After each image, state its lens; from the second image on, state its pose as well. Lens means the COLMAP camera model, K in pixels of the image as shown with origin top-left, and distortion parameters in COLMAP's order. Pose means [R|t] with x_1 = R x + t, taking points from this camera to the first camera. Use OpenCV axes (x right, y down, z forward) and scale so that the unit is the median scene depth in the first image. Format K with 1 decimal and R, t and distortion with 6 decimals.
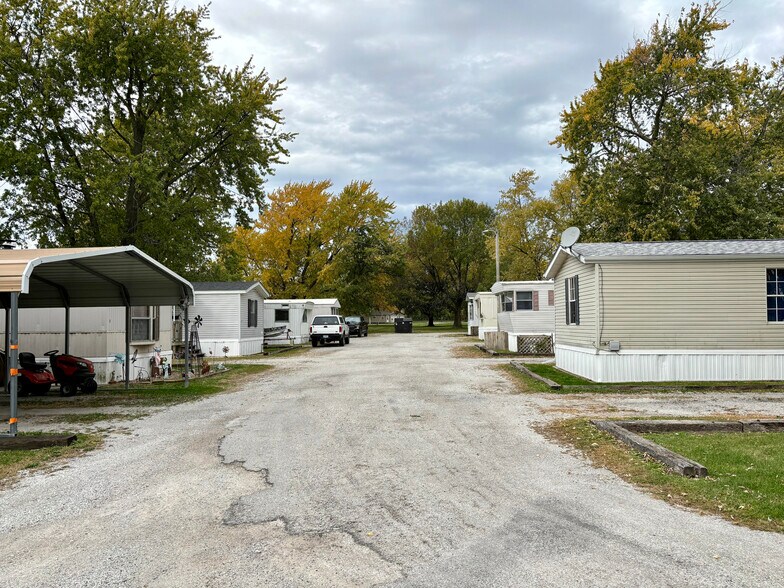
lens RADIAL K [[592.8, 0, 390.3], [0, 592.8, 300.3], [0, 0, 1]] dist [0.053402, -0.052491]
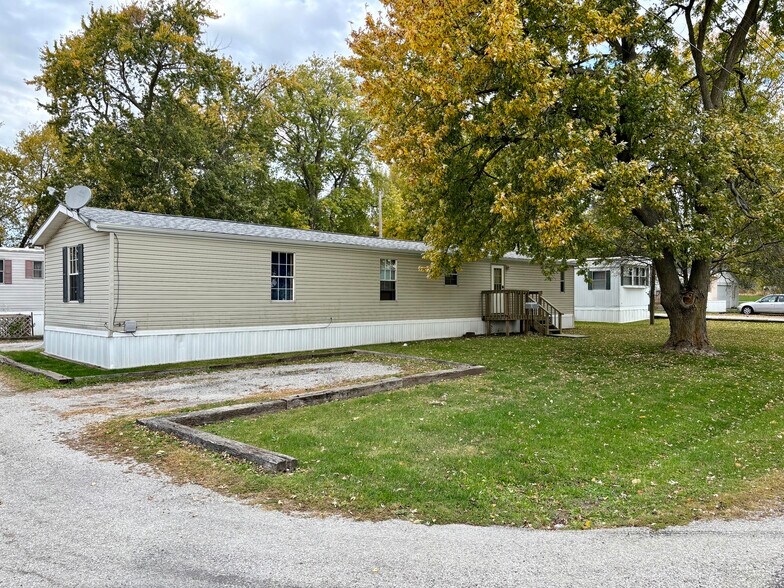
lens RADIAL K [[592.8, 0, 394.6], [0, 592.8, 297.7], [0, 0, 1]] dist [0.053402, -0.052491]
pose [[0.663849, 0.008325, 0.747820, -0.014519], [-0.035310, 0.999172, 0.020222, 0.000607], [-0.747032, -0.039830, 0.663593, 0.056541]]
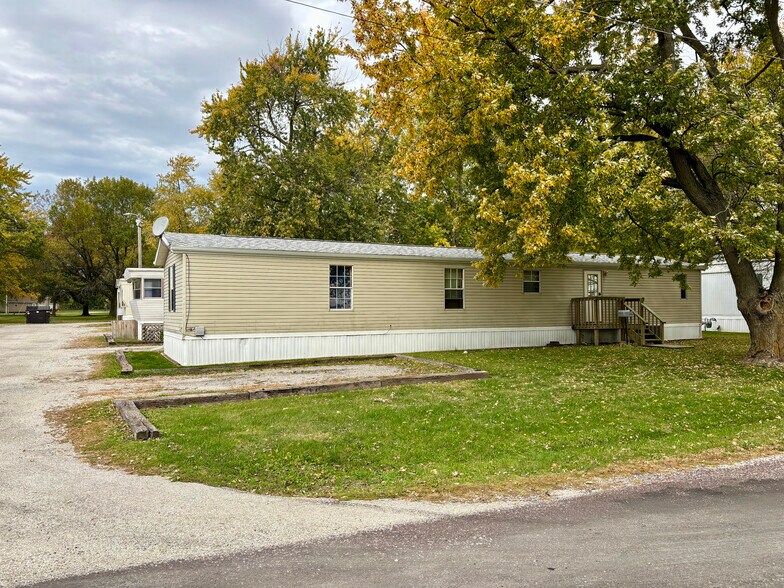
lens RADIAL K [[592.8, 0, 389.5], [0, 592.8, 301.3], [0, 0, 1]] dist [0.053402, -0.052491]
pose [[0.869864, 0.009612, 0.493198, 0.069912], [-0.019494, 0.999699, 0.014899, 0.000085], [-0.492906, -0.022575, 0.869790, -0.047001]]
